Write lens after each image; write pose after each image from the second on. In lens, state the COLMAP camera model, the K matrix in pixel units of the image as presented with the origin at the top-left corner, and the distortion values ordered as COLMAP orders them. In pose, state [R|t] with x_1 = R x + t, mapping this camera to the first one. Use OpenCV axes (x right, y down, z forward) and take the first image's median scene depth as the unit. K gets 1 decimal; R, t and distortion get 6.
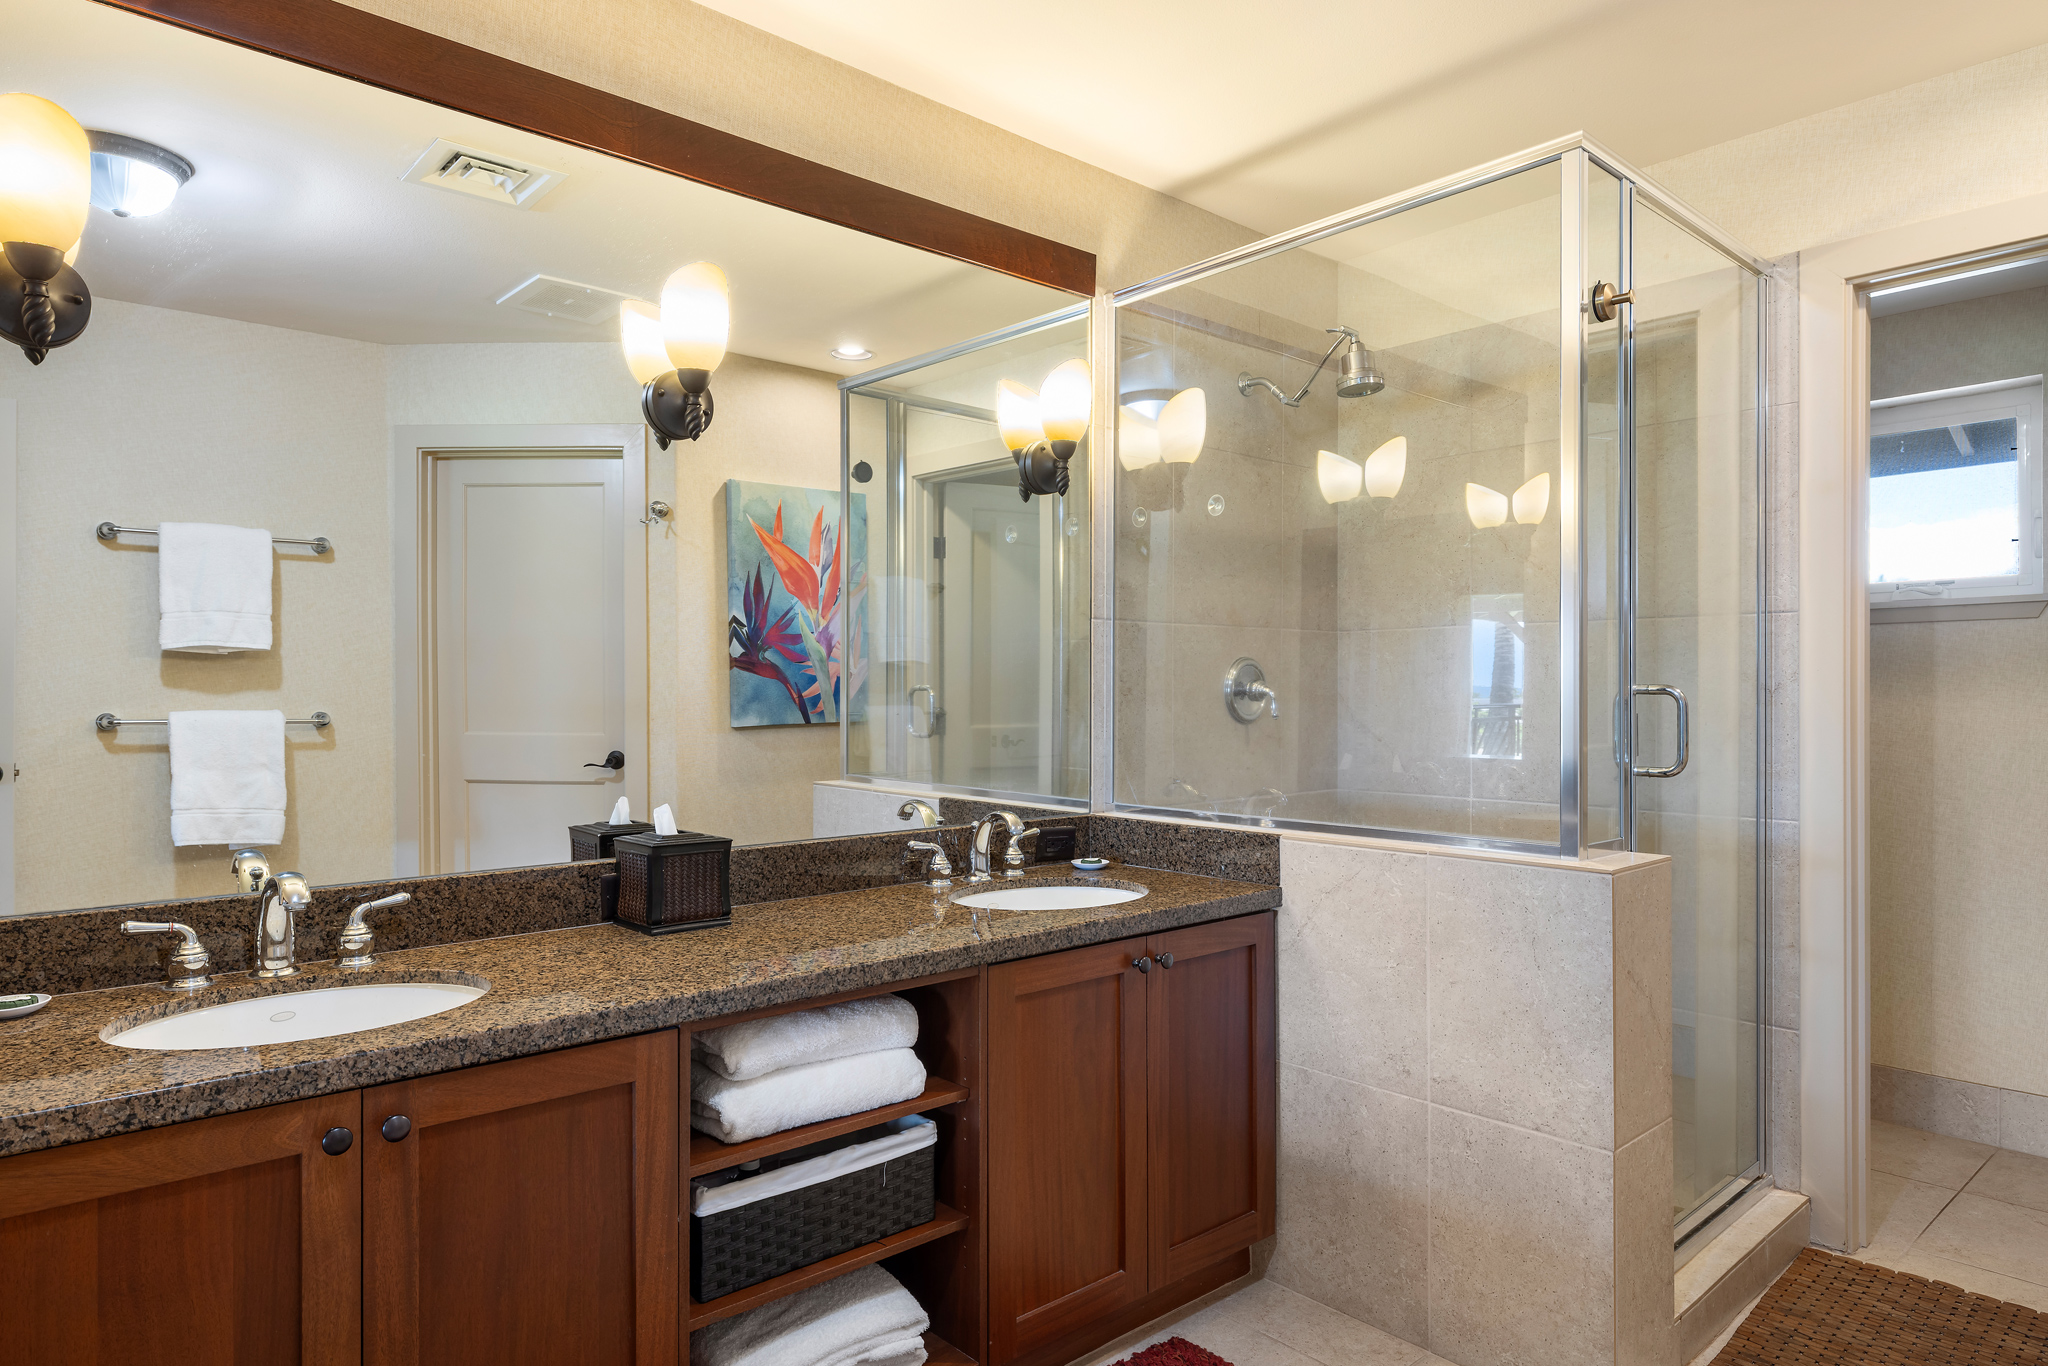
lens RADIAL K [[1194.7, 0, 1022.1], [0, 1194.7, 687.4], [0, 0, 1]] dist [-0.000551, -0.000878]
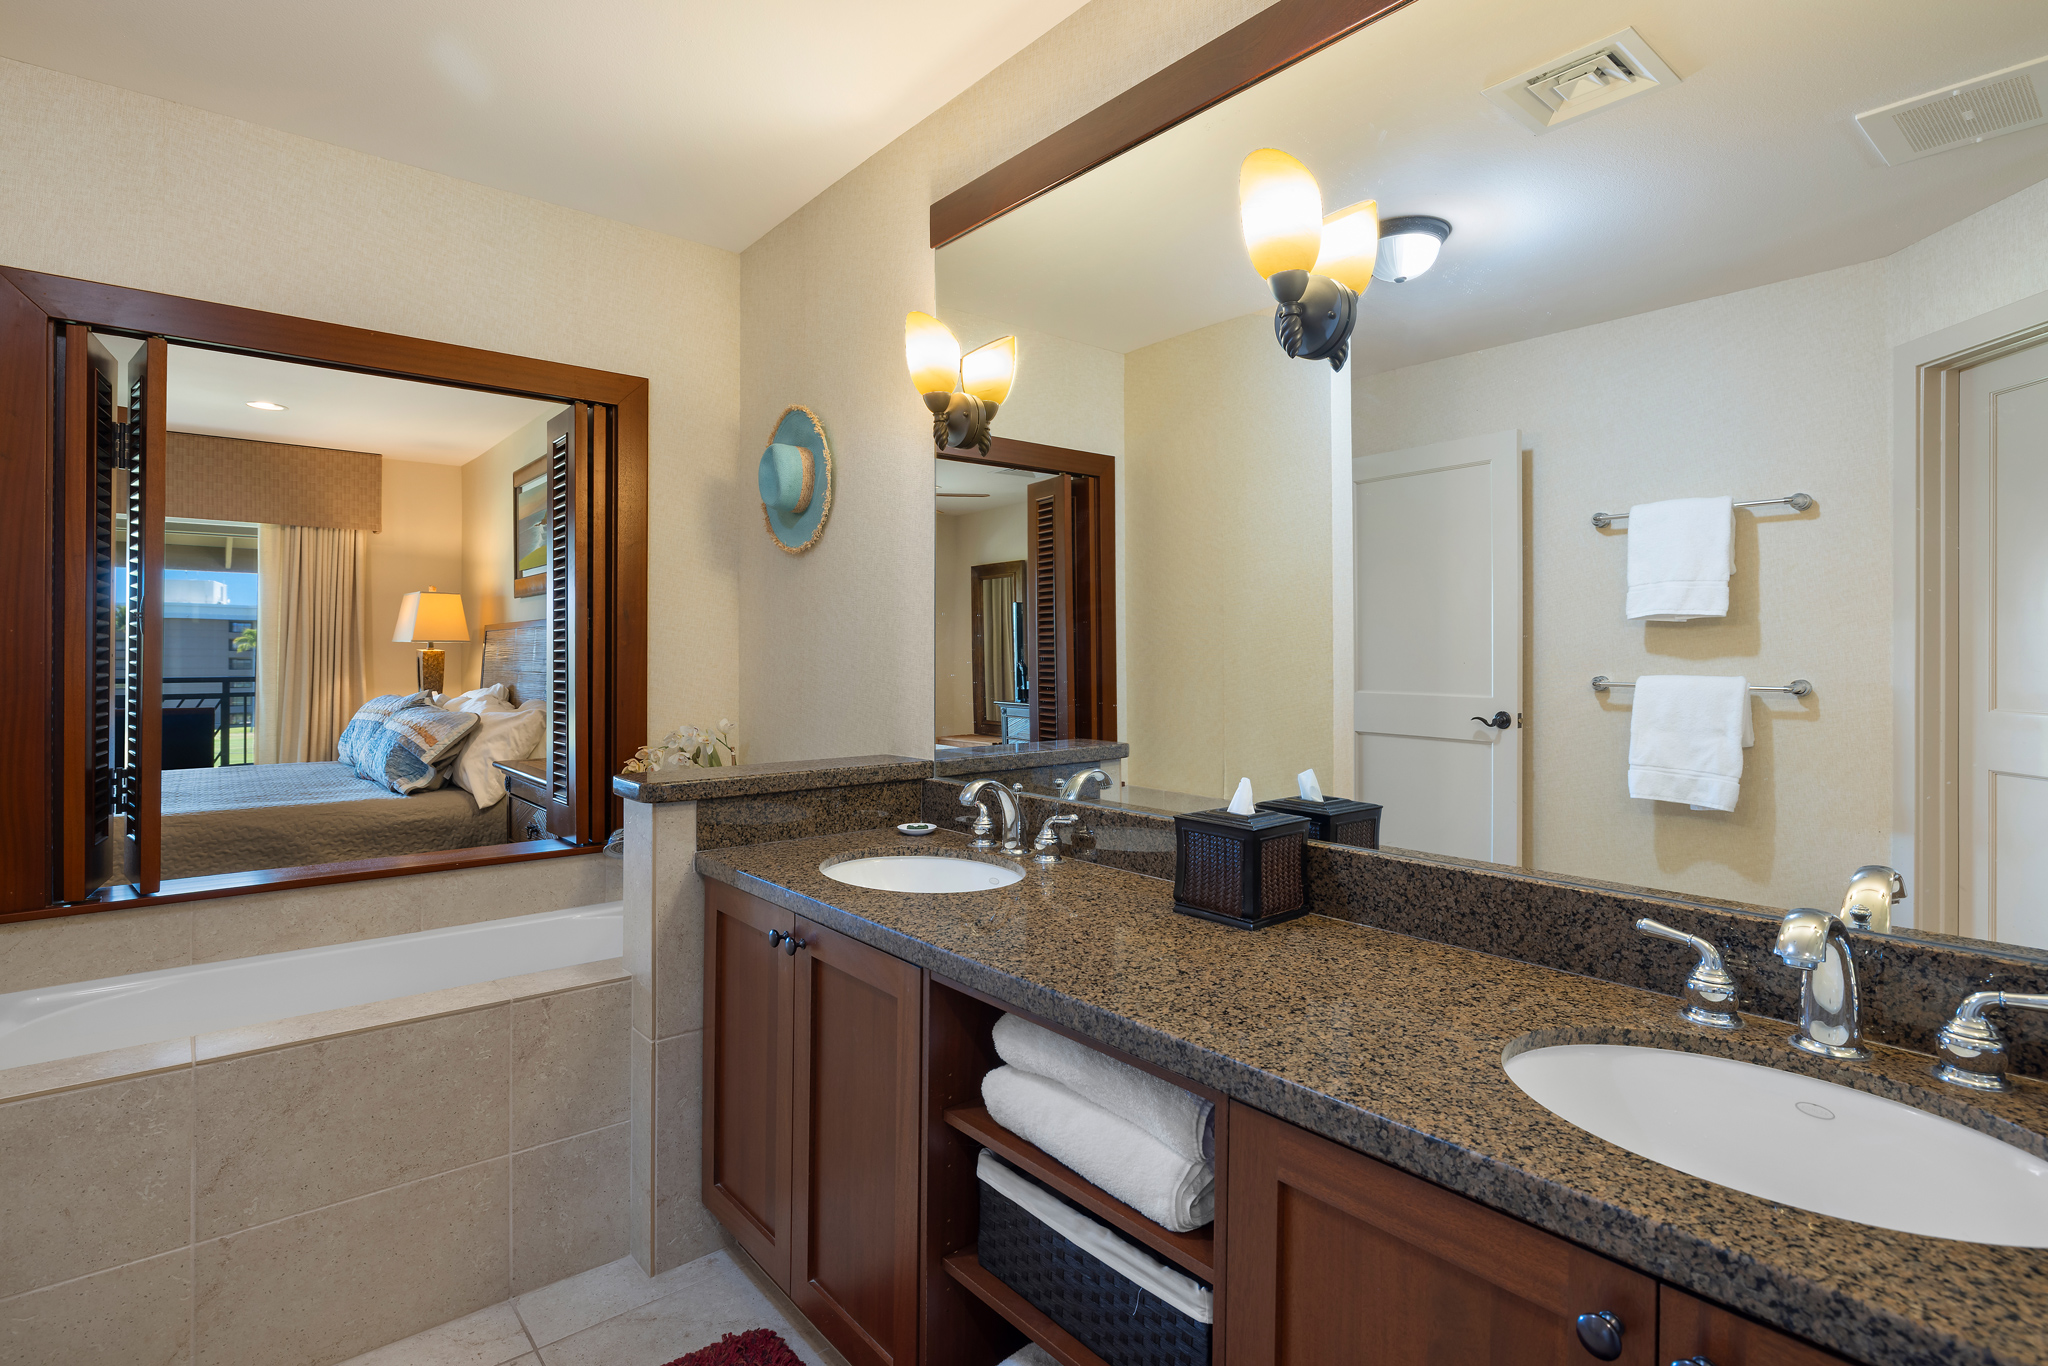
lens RADIAL K [[1018.9, 0, 1004.3], [0, 1018.9, 647.5], [0, 0, 1]] dist [-0.019689, -0.000796]
pose [[-0.042772, -0.007650, -0.999056, 0.247047], [-0.004440, 0.999962, -0.007467, 0.004021], [0.999075, 0.004117, -0.042805, 0.452782]]
